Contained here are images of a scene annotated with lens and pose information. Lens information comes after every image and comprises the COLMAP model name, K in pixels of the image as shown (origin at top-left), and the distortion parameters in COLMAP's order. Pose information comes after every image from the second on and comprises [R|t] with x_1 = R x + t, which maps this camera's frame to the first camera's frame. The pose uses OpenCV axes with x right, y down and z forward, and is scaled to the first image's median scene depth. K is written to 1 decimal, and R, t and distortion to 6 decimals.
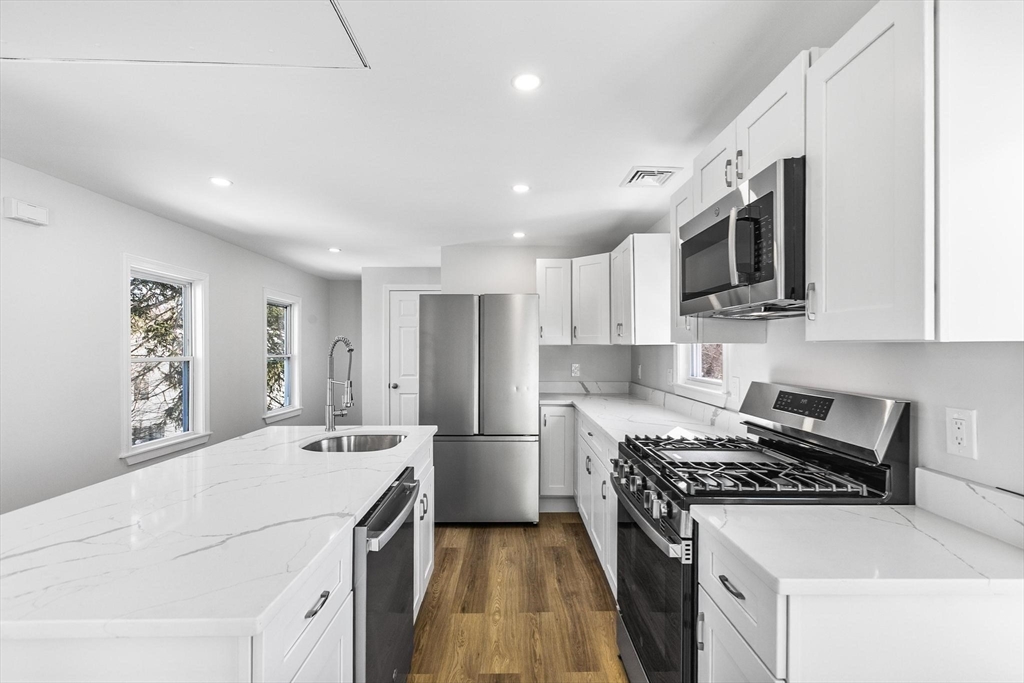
lens RADIAL K [[460.1, 0, 513.8], [0, 460.1, 346.5], [0, 0, 1]] dist [0.004937, -0.000221]
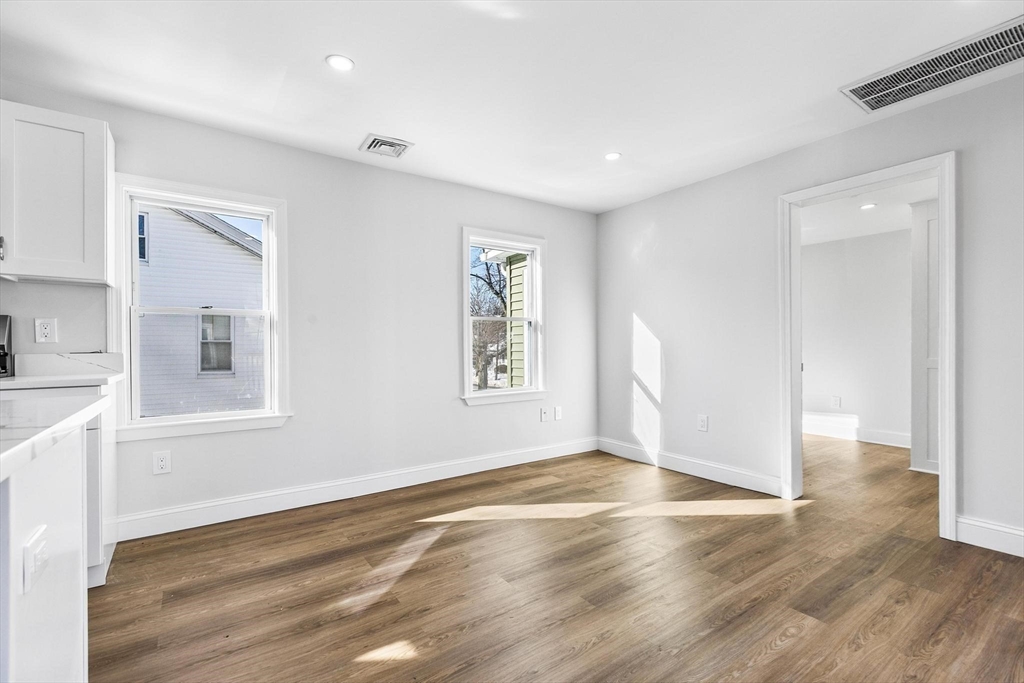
lens RADIAL K [[460.1, 0, 510.8], [0, 460.1, 345.5], [0, 0, 1]] dist [0.004937, -0.000221]
pose [[-0.570780, 0.009527, 0.821048, -0.775327], [0.006499, 0.999954, -0.007085, 0.123223], [-0.821077, 0.001292, -0.570815, 0.223648]]
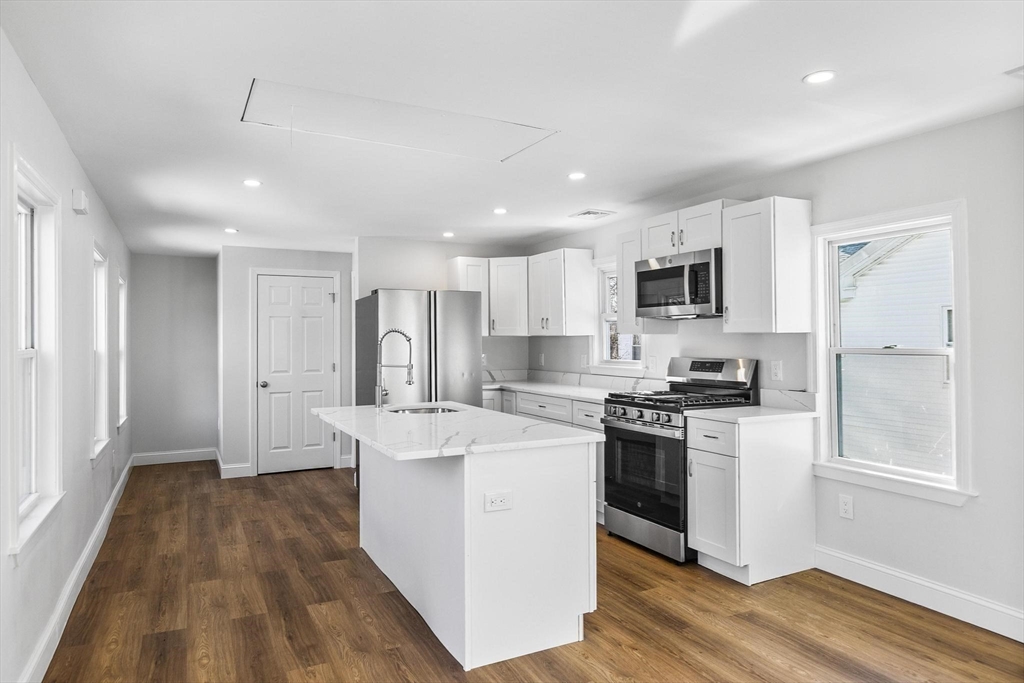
lens RADIAL K [[636.2, 0, 516.6], [0, 636.2, 328.9], [0, 0, 1]] dist [-0.004794, 0.002248]
pose [[0.892648, 0.004828, 0.450729, -0.763706], [0.004073, 0.999815, -0.018775, 0.011589], [-0.450736, 0.018595, 0.892464, -0.594183]]
